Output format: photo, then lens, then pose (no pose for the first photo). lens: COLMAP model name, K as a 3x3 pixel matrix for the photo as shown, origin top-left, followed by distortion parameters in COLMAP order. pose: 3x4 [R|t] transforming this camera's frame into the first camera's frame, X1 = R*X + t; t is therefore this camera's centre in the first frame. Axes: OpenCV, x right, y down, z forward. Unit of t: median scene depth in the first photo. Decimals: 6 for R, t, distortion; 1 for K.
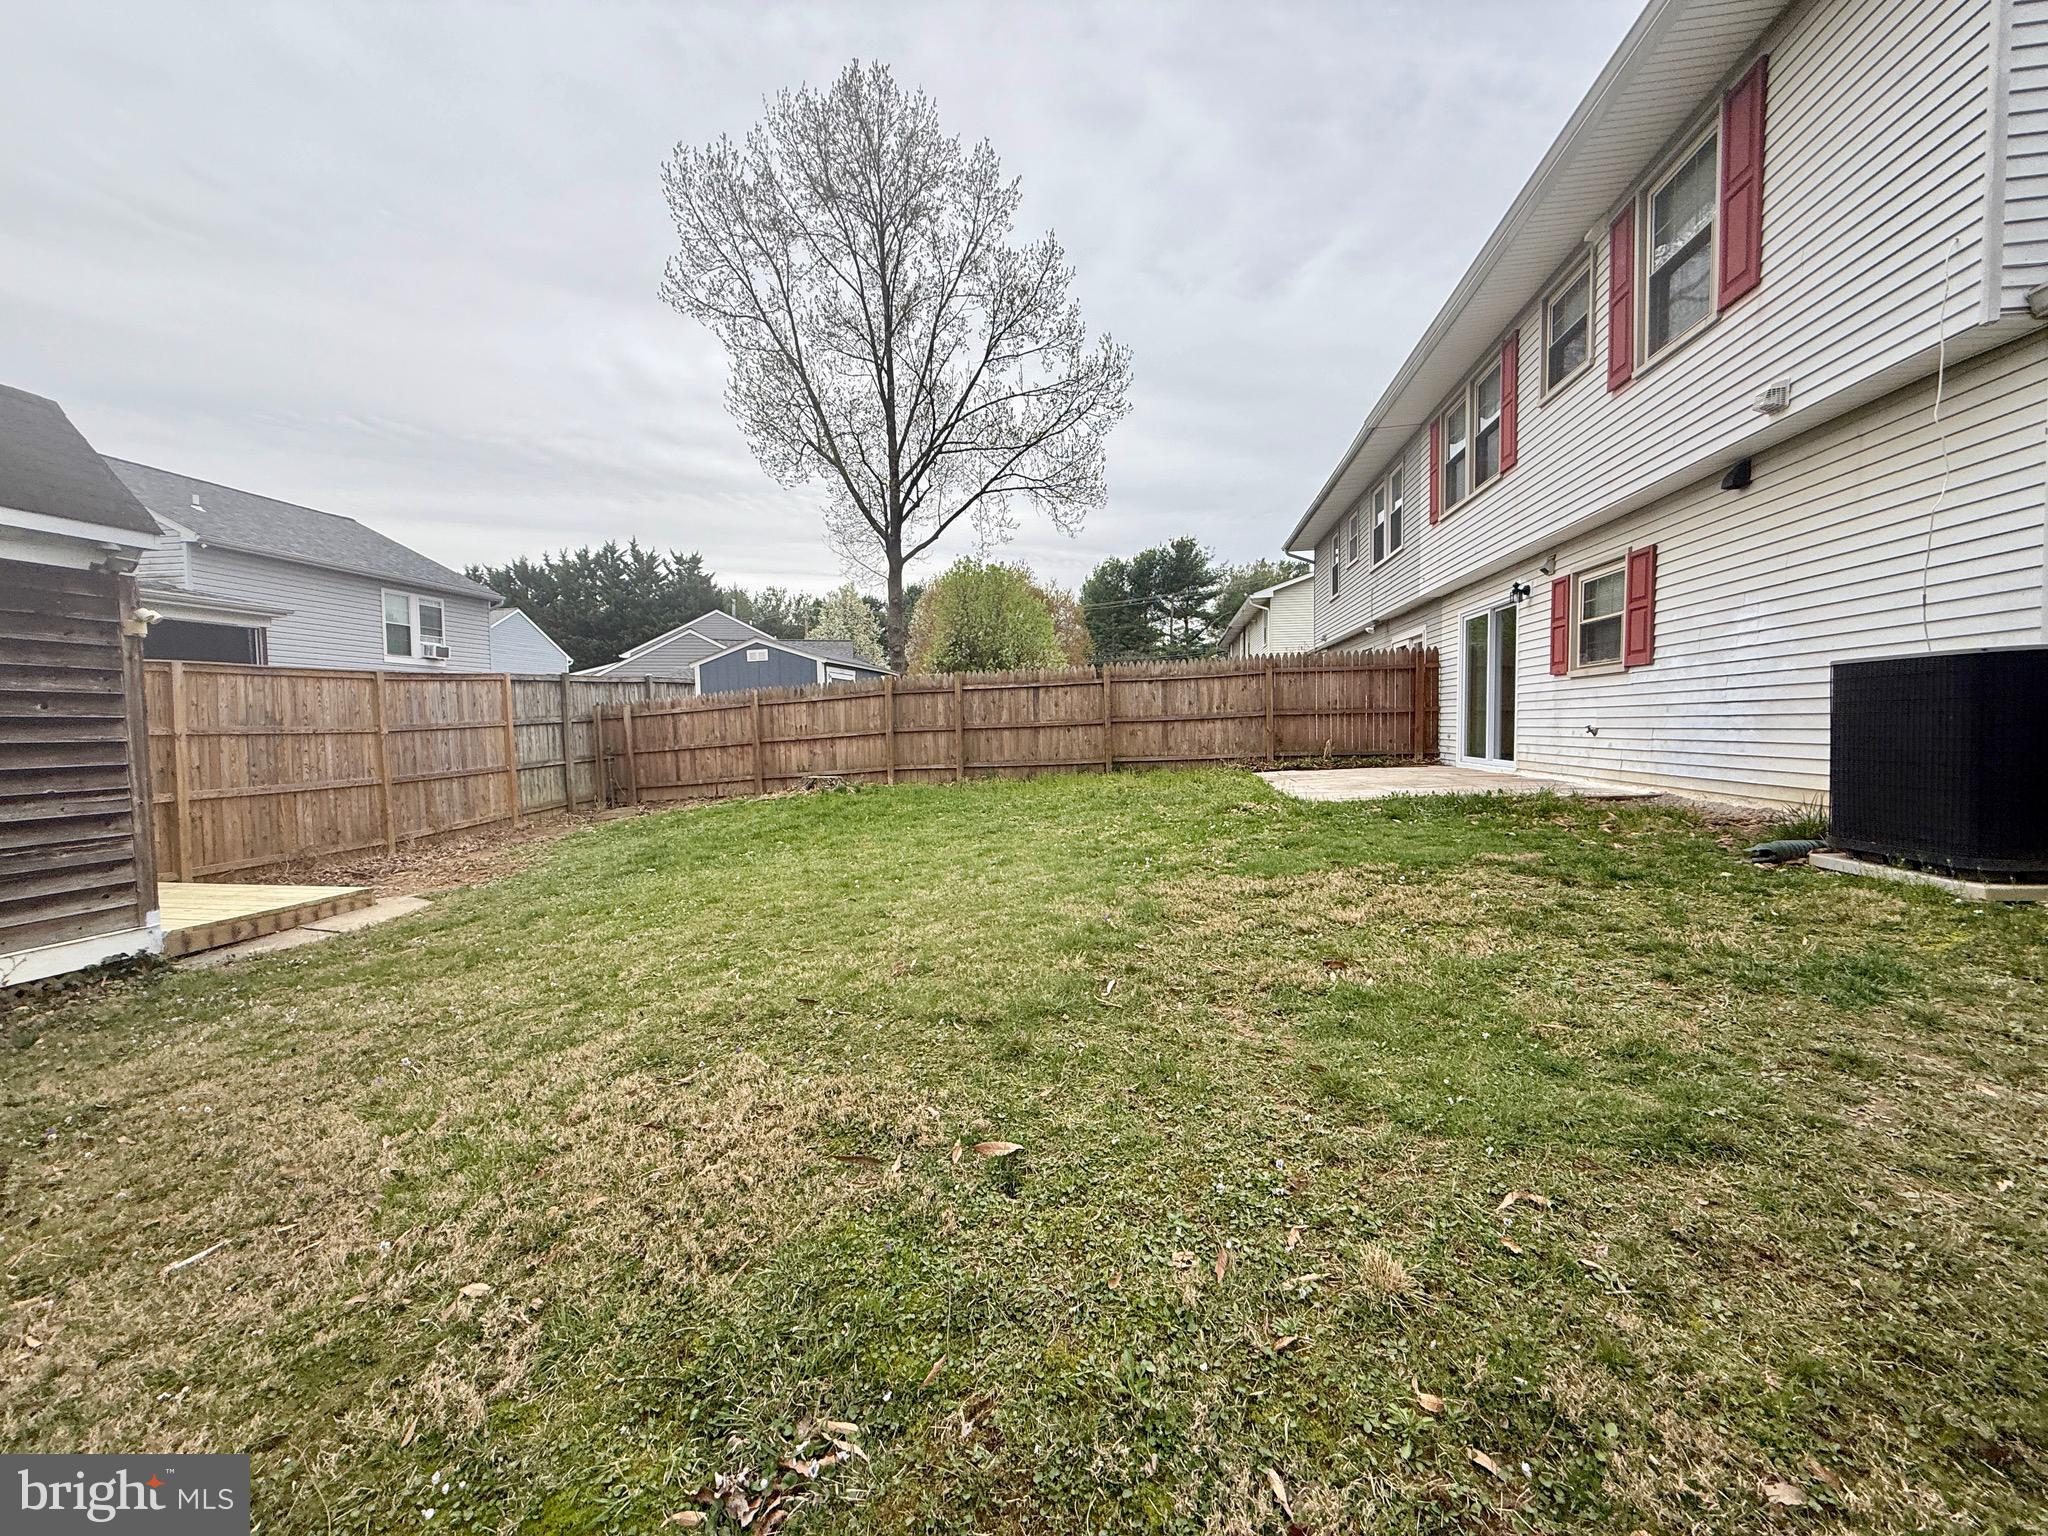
lens RADIAL K [[816.1, 0, 1020.7], [0, 816.1, 768.5], [0, 0, 1]] dist [0.000616, -0.000117]
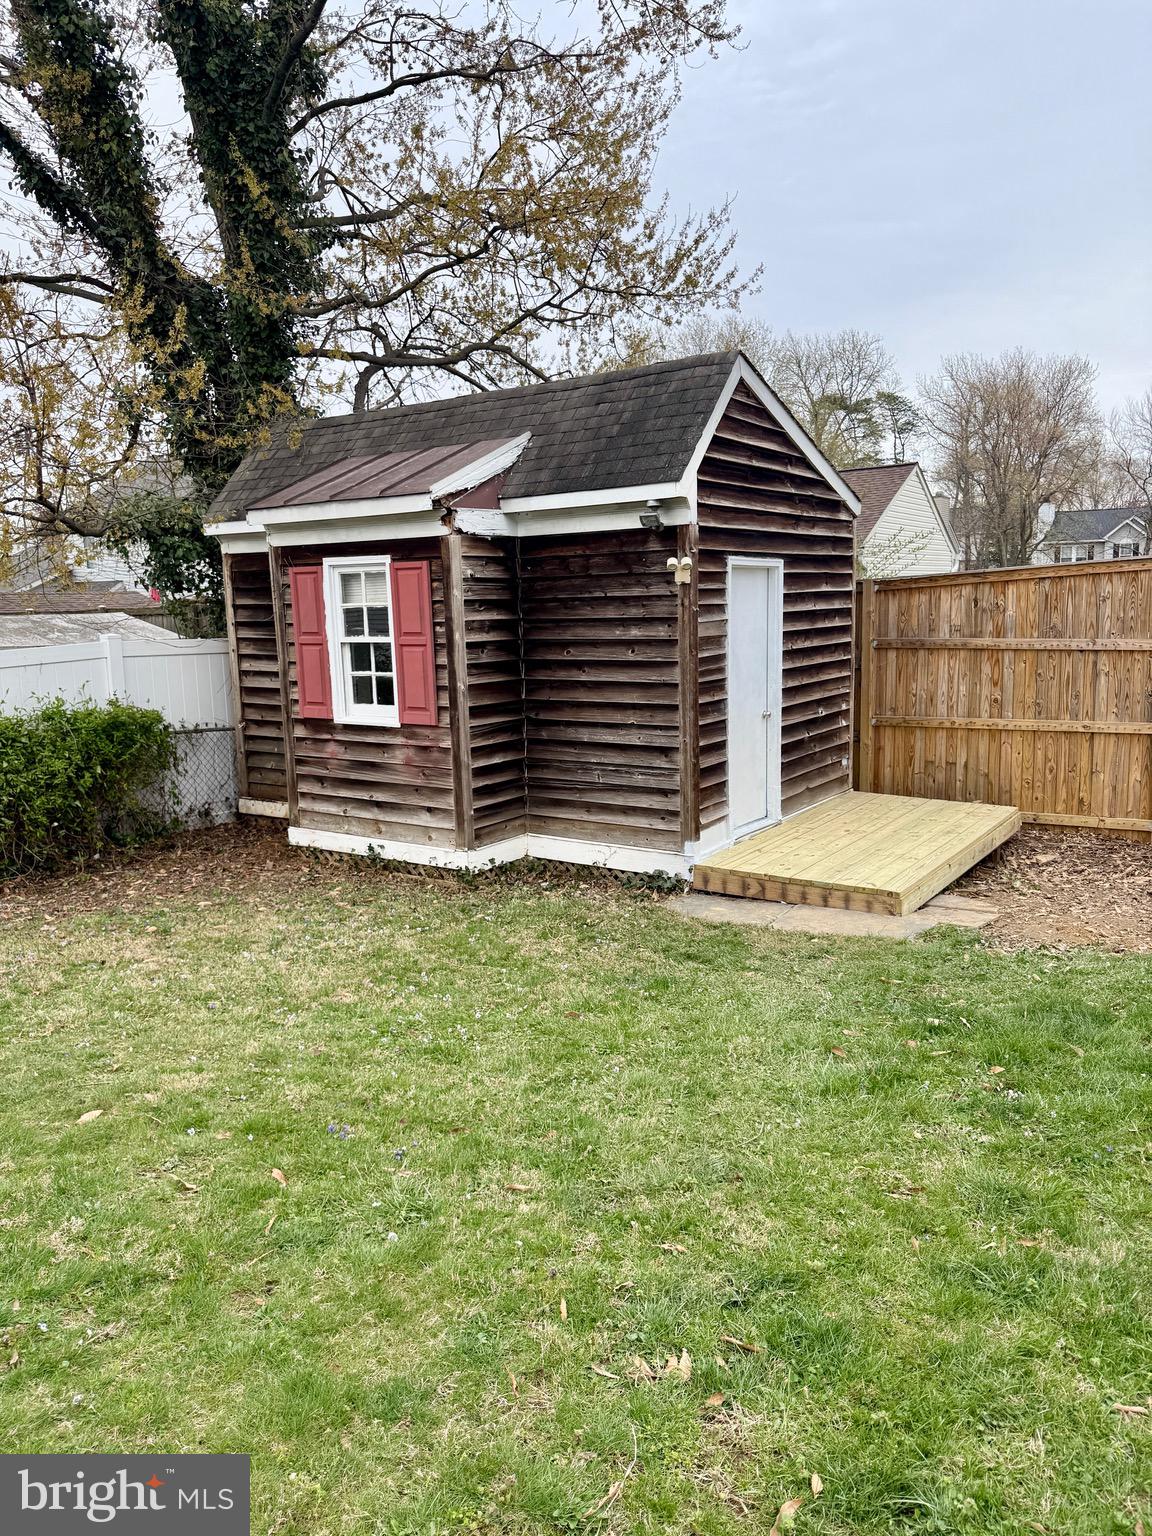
lens RADIAL K [[1076.4, 0, 574.5], [0, 1076.4, 764.8], [0, 0, 1]] dist [0.000856, -0.000047]
pose [[-0.435242, 0.173079, -0.883521, 0.225539], [-0.011618, 0.980186, 0.197738, -0.196819], [0.900239, 0.096329, -0.424607, 1.420305]]
